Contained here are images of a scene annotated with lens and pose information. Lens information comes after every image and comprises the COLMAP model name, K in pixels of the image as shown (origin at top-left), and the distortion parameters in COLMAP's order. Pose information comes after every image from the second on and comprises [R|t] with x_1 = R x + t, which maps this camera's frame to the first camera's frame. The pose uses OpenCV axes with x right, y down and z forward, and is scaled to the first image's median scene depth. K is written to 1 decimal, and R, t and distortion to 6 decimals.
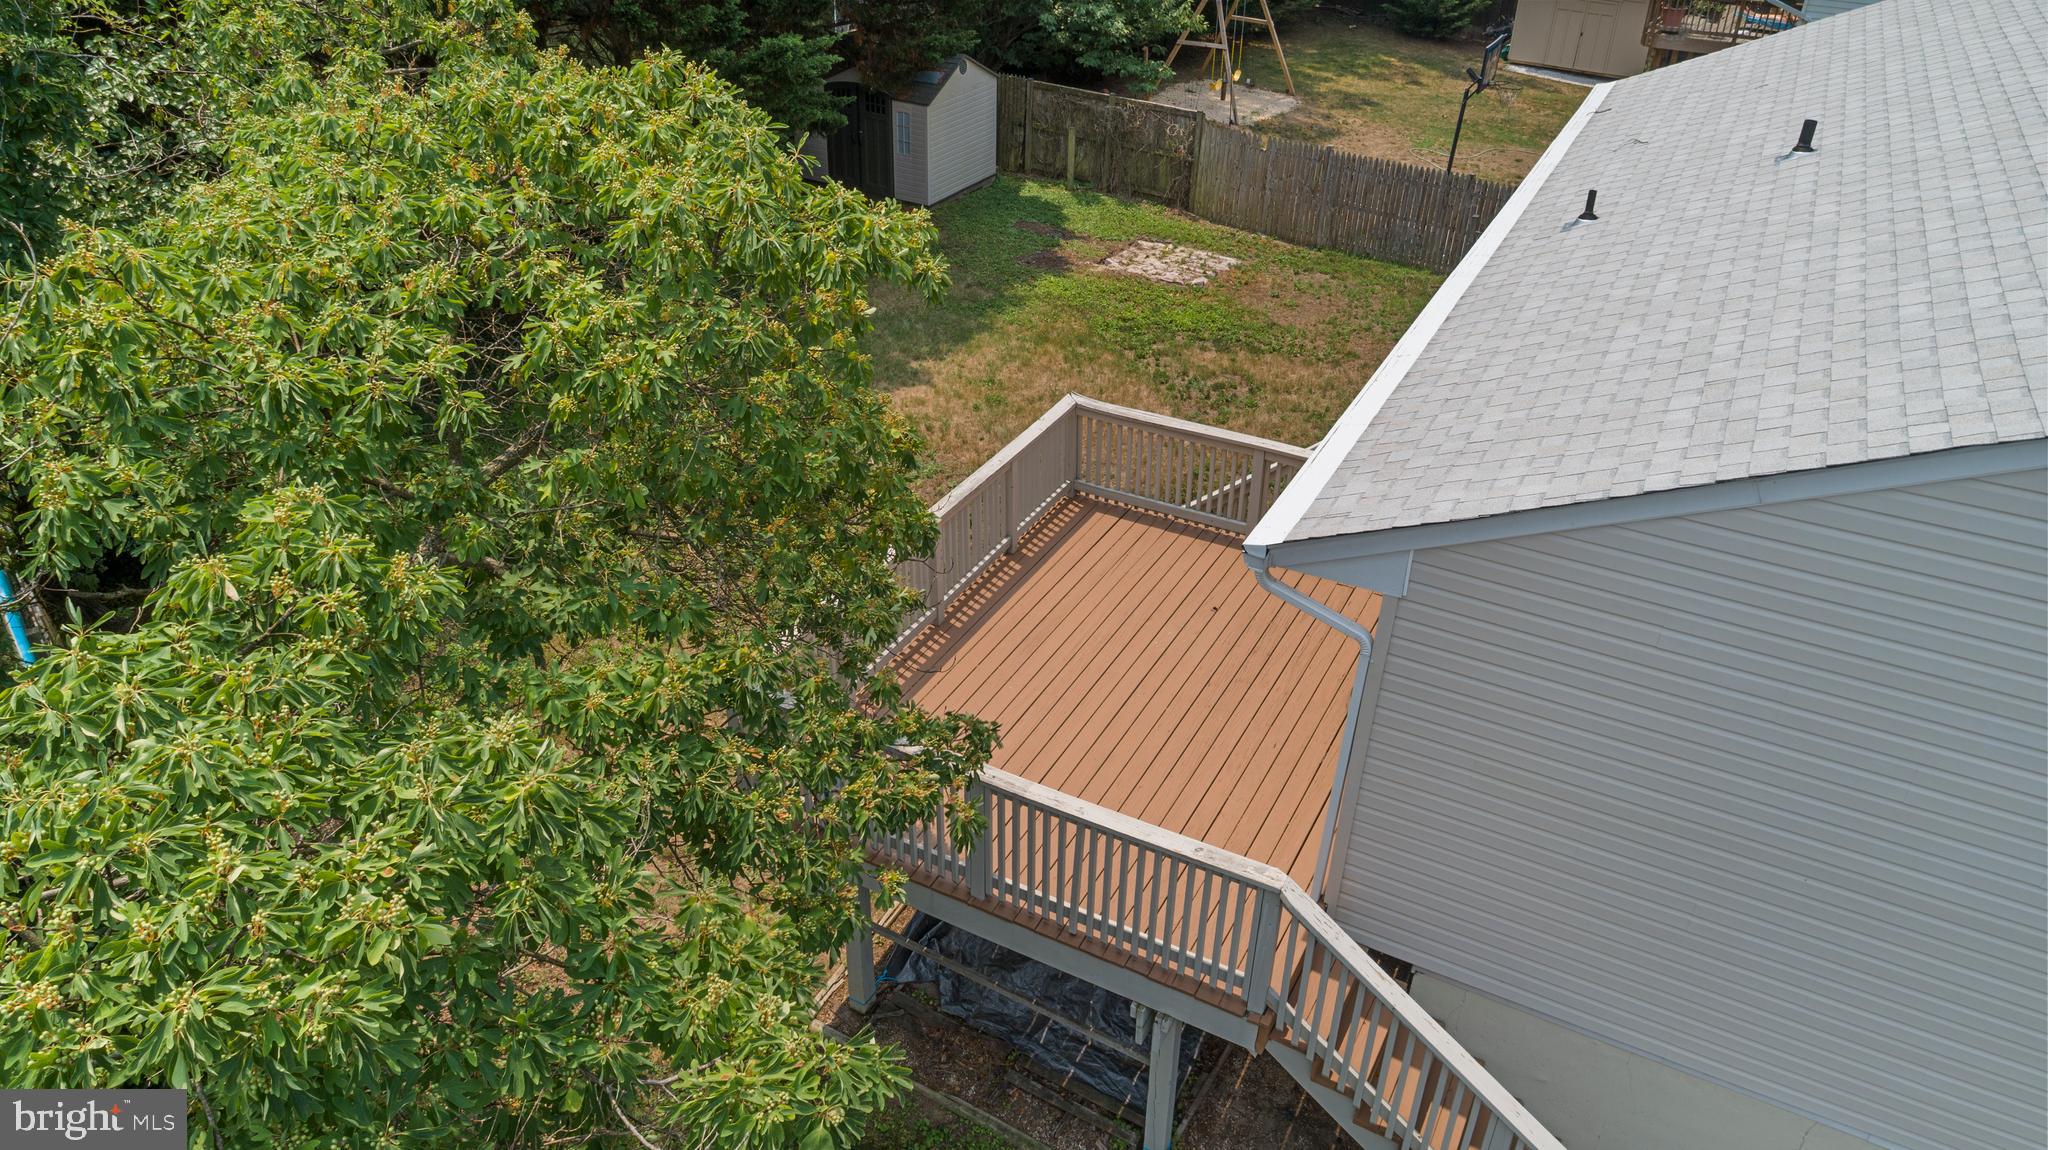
lens RADIAL K [[1378.8, 0, 1032.8], [0, 1378.8, 568.1], [0, 0, 1]] dist [-0.002889, 0.000342]
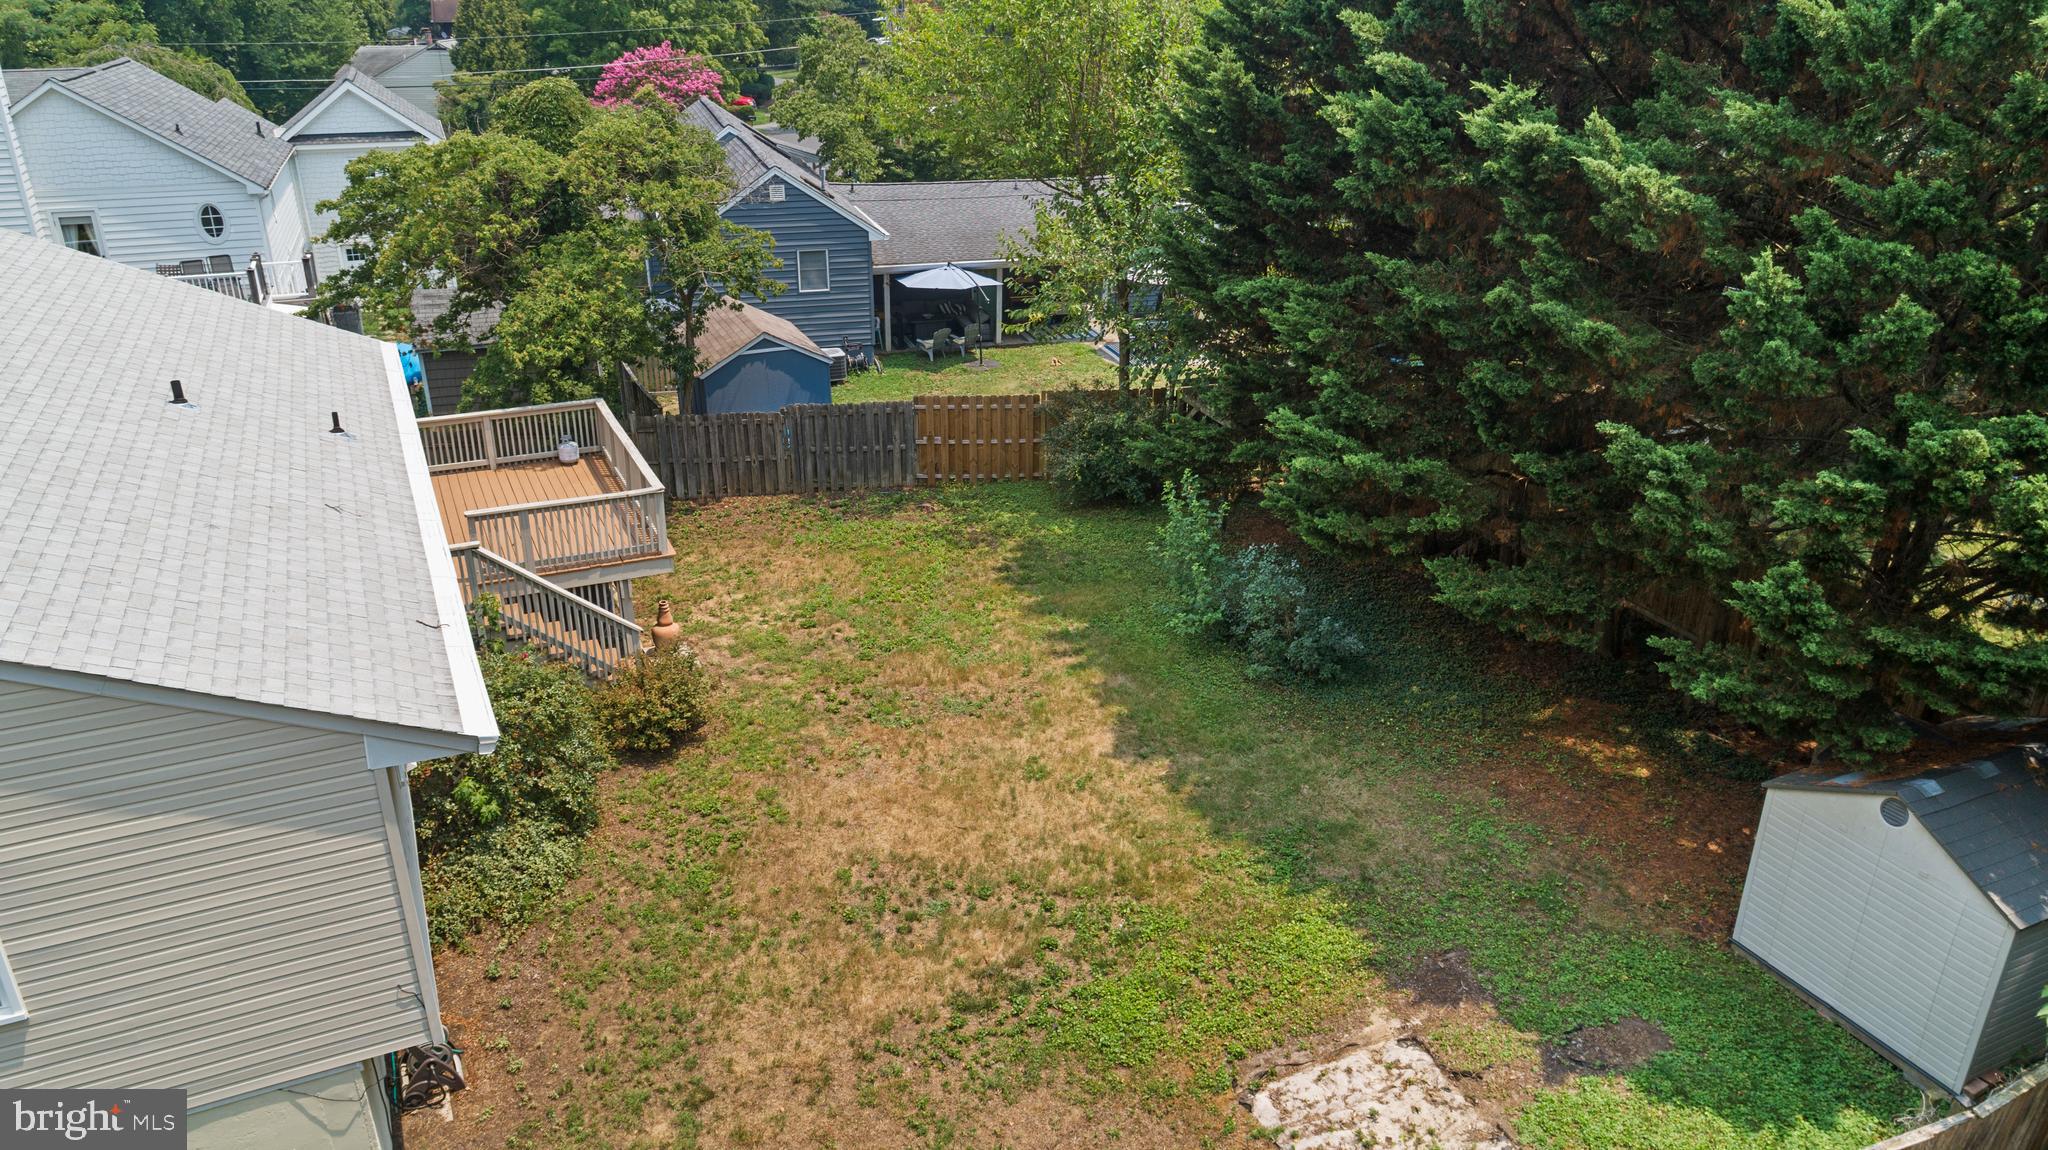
lens RADIAL K [[1450.5, 0, 1024.0], [0, 1450.5, 575.0], [0, 0, 1]] dist [-0.004115, -0.001772]
pose [[-0.603591, 0.301567, -0.738062, 0.473367], [-0.430025, 0.656383, 0.619871, -0.584013], [0.671384, 0.691533, -0.266506, 0.840732]]
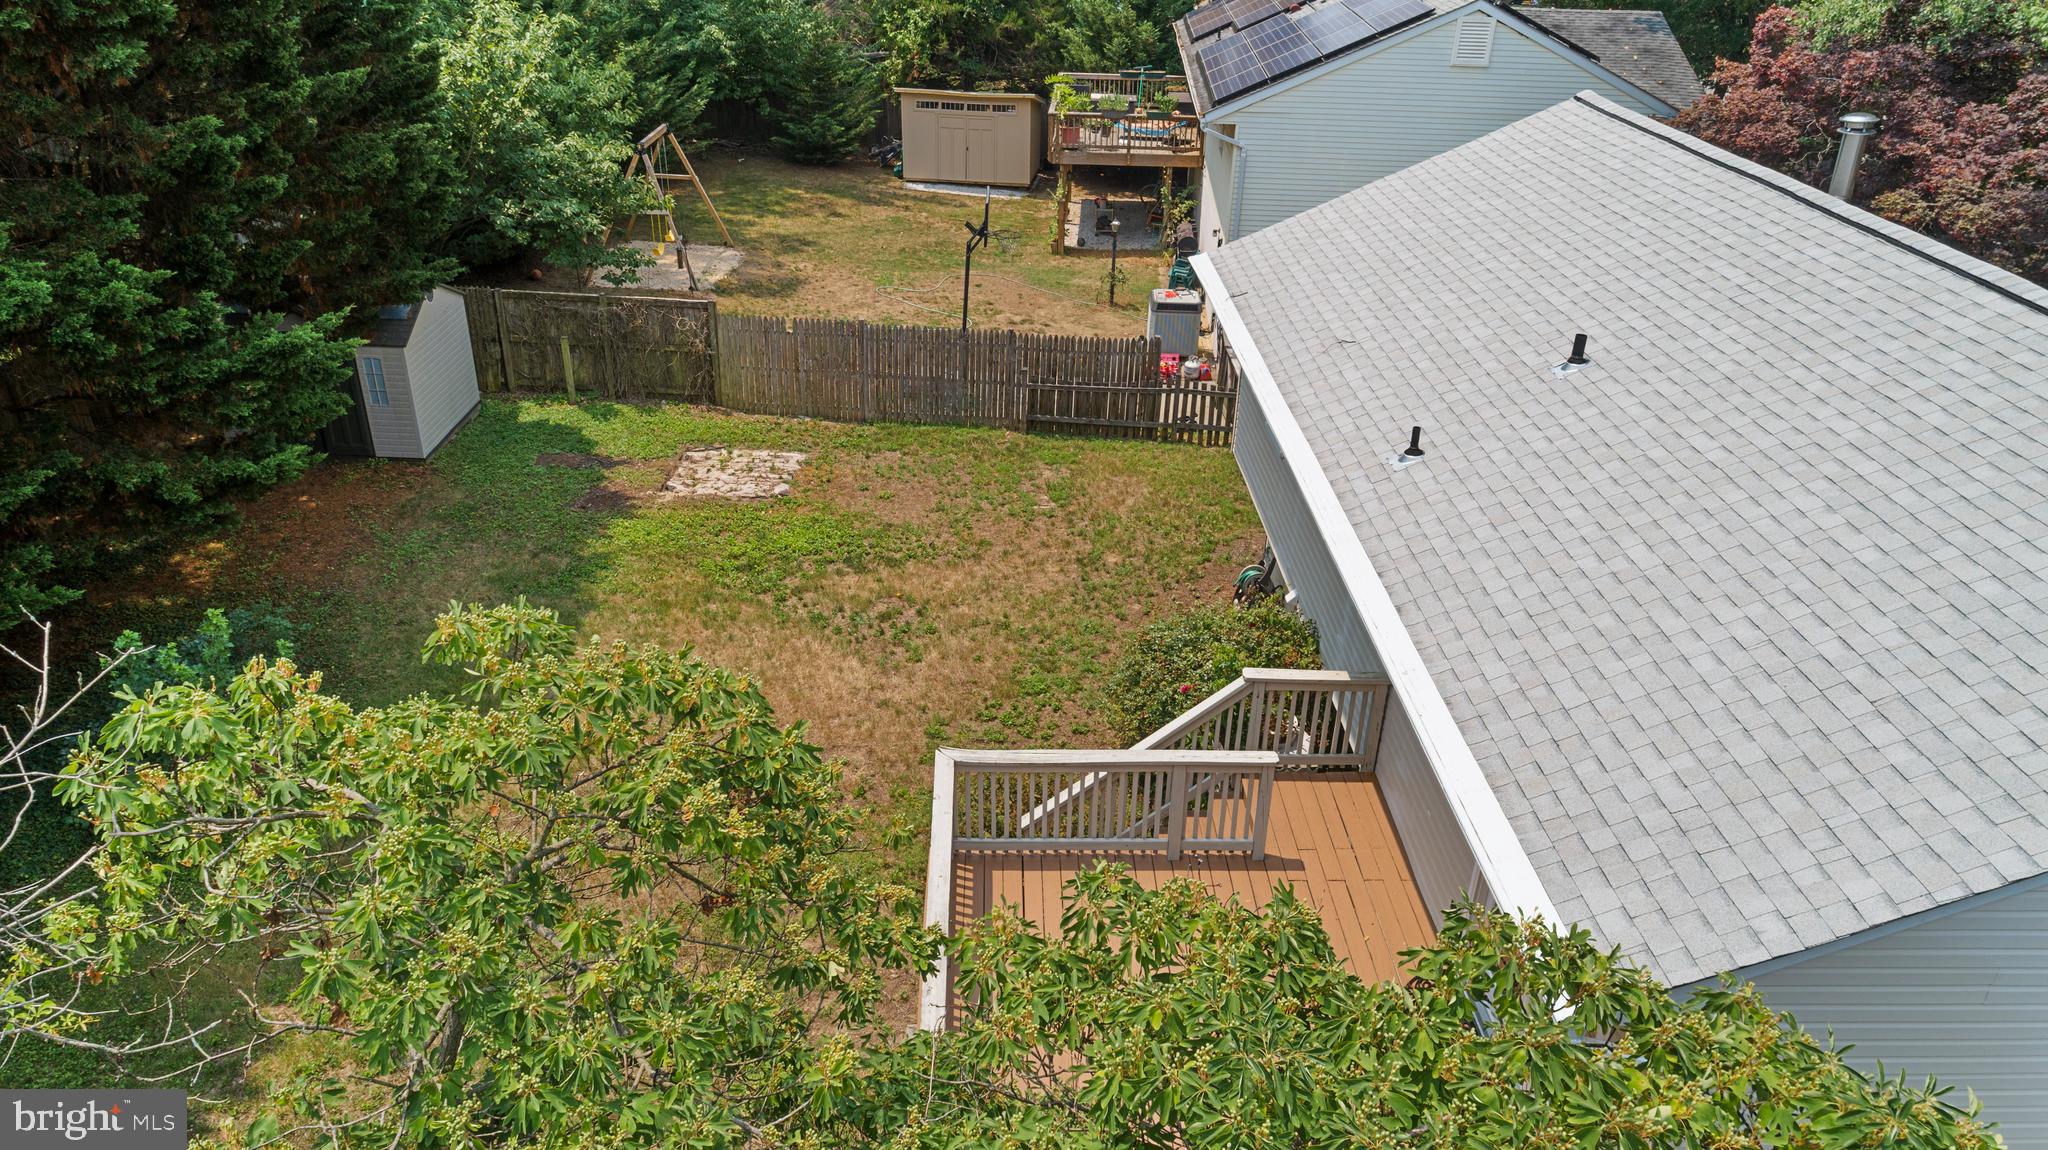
lens RADIAL K [[1378.8, 0, 1032.8], [0, 1378.8, 568.1], [0, 0, 1]] dist [-0.002889, 0.000342]
pose [[0.872809, -0.230552, 0.430174, -0.124946], [0.252547, 0.967565, 0.006157, -0.107426], [-0.417640, 0.103266, 0.902725, 0.094441]]
